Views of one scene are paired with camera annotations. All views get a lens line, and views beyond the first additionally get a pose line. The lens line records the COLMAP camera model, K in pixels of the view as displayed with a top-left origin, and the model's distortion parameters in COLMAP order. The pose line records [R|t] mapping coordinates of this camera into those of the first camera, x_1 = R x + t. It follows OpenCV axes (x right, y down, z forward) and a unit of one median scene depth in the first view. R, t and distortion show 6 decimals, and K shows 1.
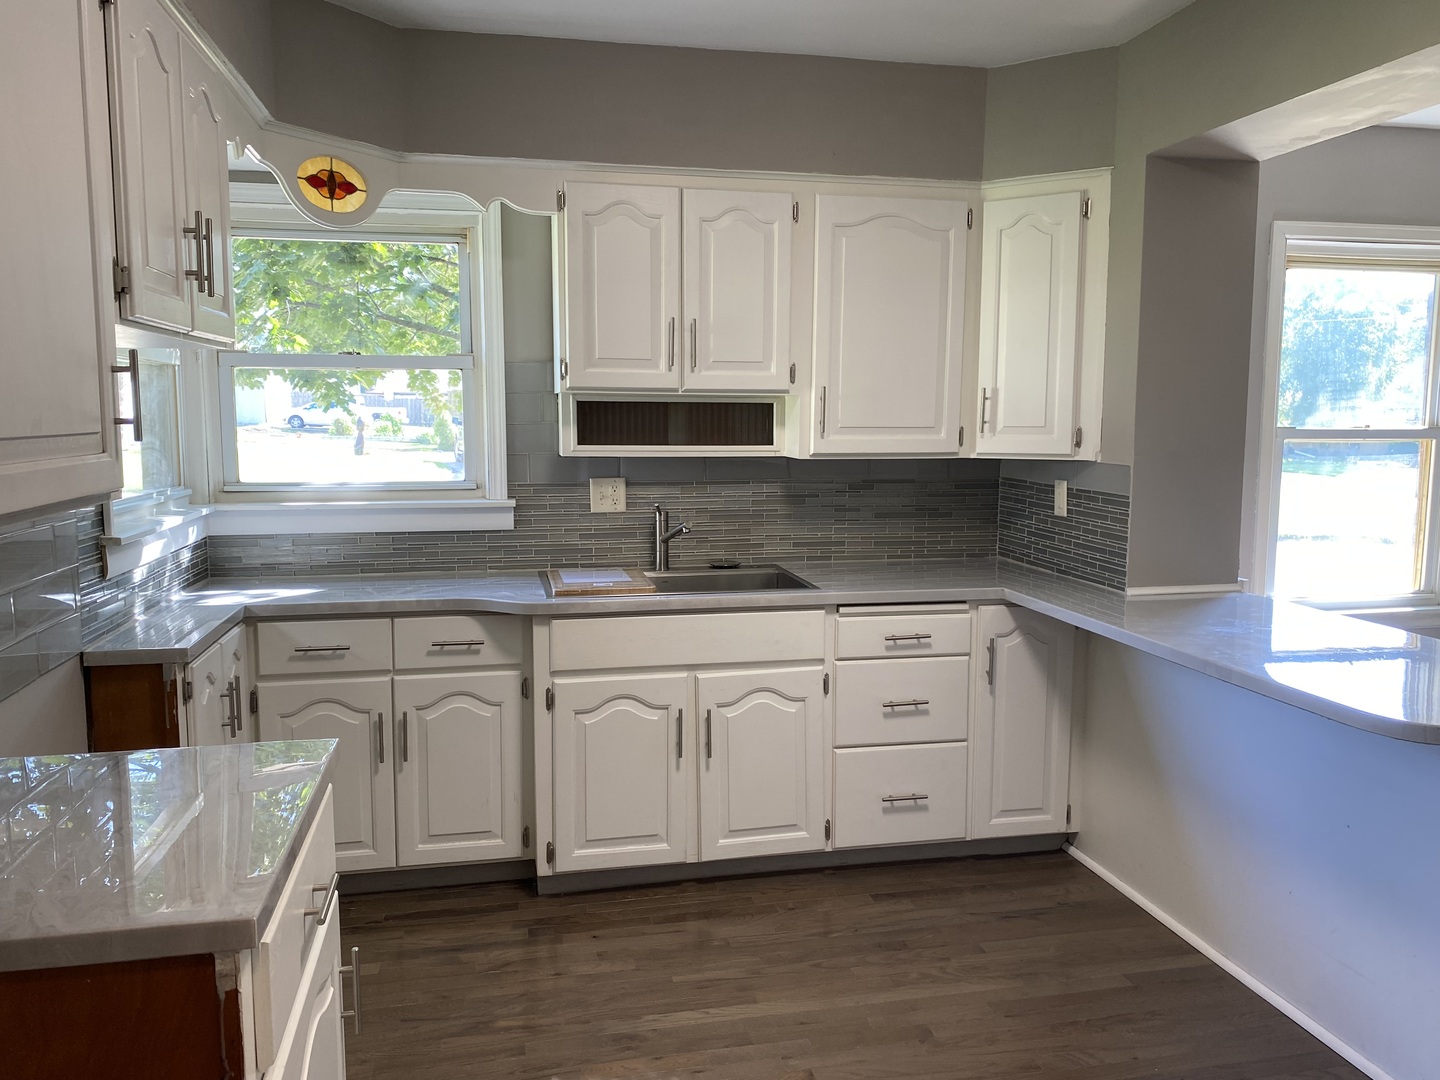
lens RADIAL K [[1097.2, 0, 719.7], [0, 1097.2, 531.4], [0, 0, 1]] dist [0.050527, -0.086807]
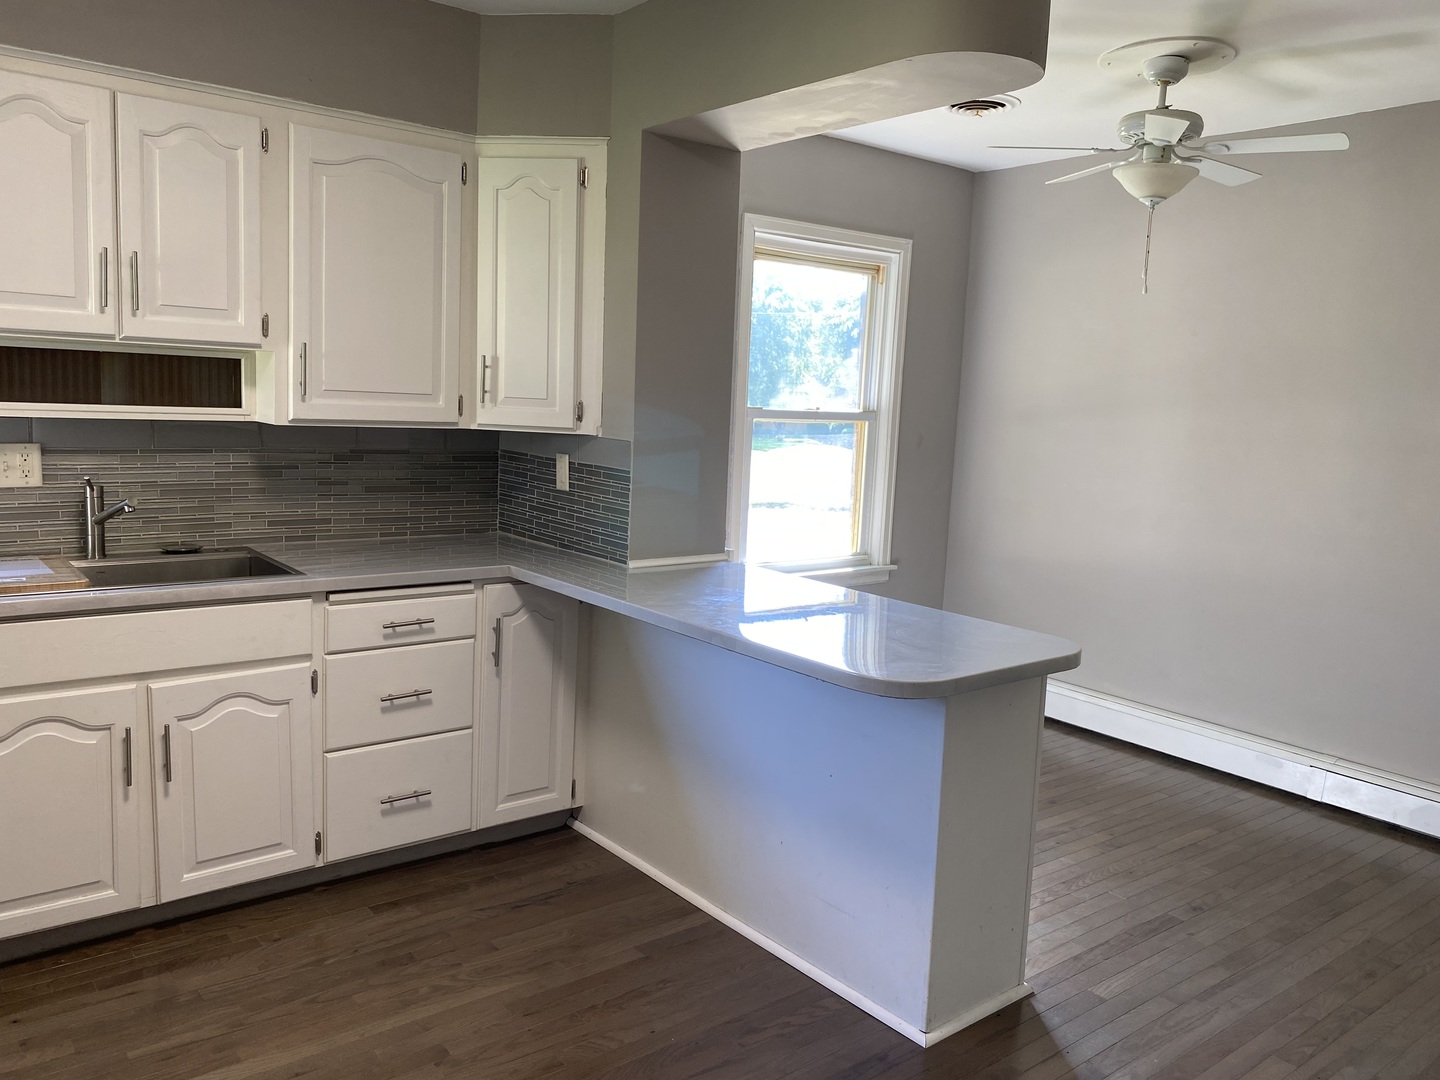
lens RADIAL K [[1097.2, 0, 719.7], [0, 1097.2, 531.4], [0, 0, 1]] dist [0.050527, -0.086807]
pose [[0.892655, -0.021031, 0.450249, -0.008923], [0.008726, 0.999530, 0.029388, -0.004817], [-0.450656, -0.022304, 0.892419, 0.061704]]
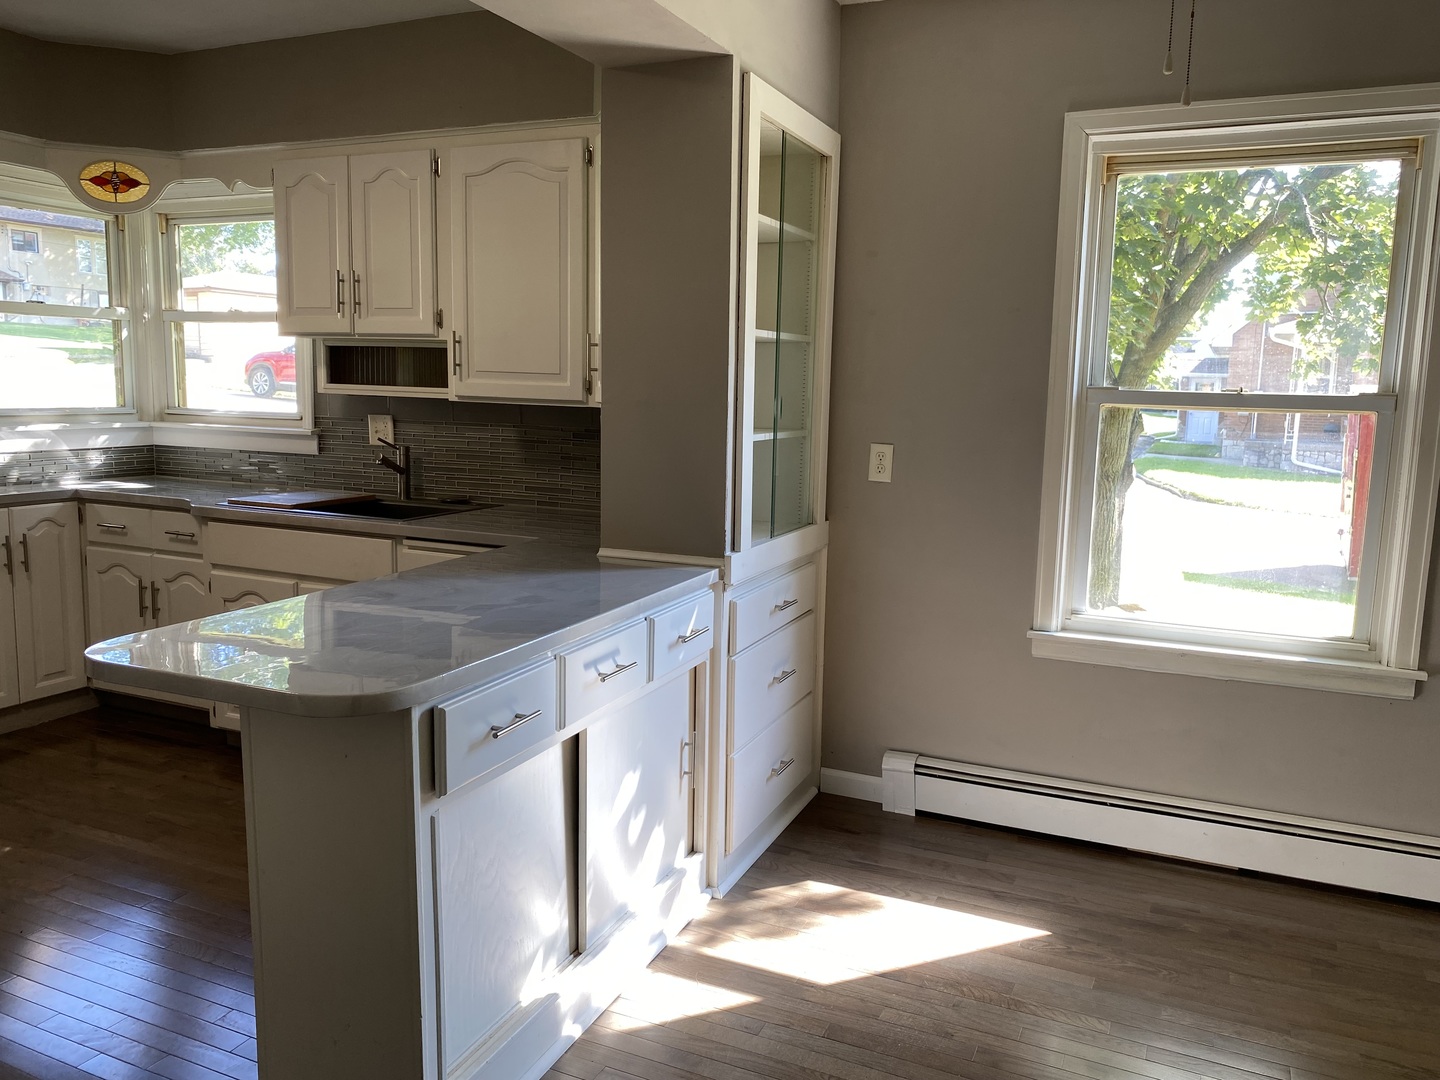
lens RADIAL K [[1088.8, 0, 718.4], [0, 1088.8, 535.4], [0, 0, 1]] dist [0.004069, -0.000645]
pose [[0.807442, 0.099049, -0.581572, 0.944074], [-0.083042, 0.995072, 0.054178, -0.016511], [0.584073, 0.004549, 0.811689, 0.315082]]
